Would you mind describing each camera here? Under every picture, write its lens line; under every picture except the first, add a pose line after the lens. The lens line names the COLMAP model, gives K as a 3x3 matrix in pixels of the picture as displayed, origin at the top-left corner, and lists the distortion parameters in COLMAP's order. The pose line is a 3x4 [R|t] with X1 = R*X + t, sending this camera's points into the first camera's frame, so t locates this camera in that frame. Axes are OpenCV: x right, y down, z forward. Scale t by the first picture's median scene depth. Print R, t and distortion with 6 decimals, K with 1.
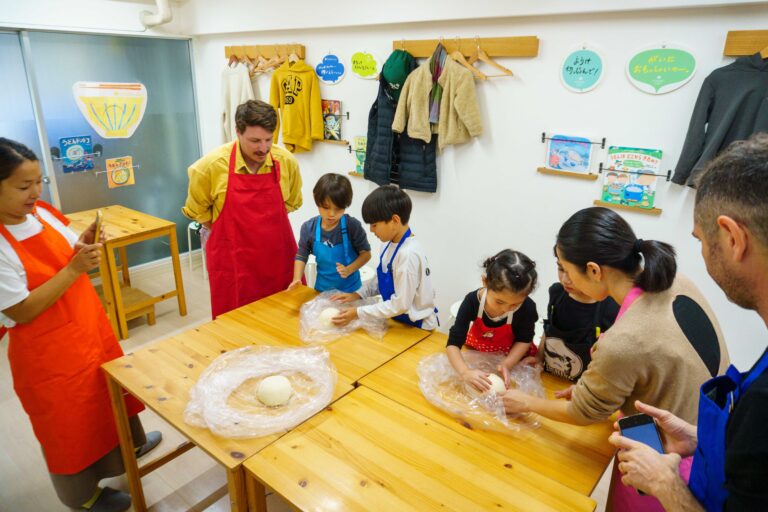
lens RADIAL K [[517.2, 0, 382.7], [0, 517.2, 270.8], [0, 0, 1]] dist [-0.003862, -0.009878]
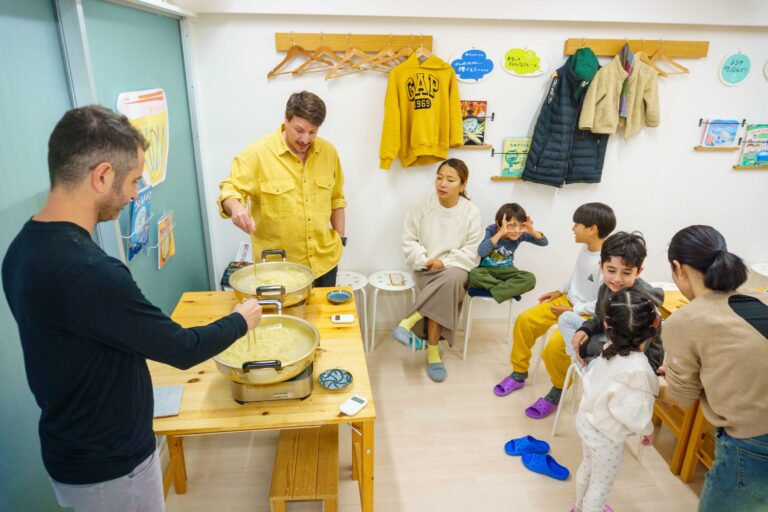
lens RADIAL K [[517.2, 0, 382.7], [0, 517.2, 270.8], [0, 0, 1]] dist [-0.003862, -0.009878]
pose [[0.708575, -0.269399, 0.652185, -0.890731], [0.250093, 0.960134, 0.124886, -0.203225], [-0.659829, 0.074616, 0.747702, 0.468042]]
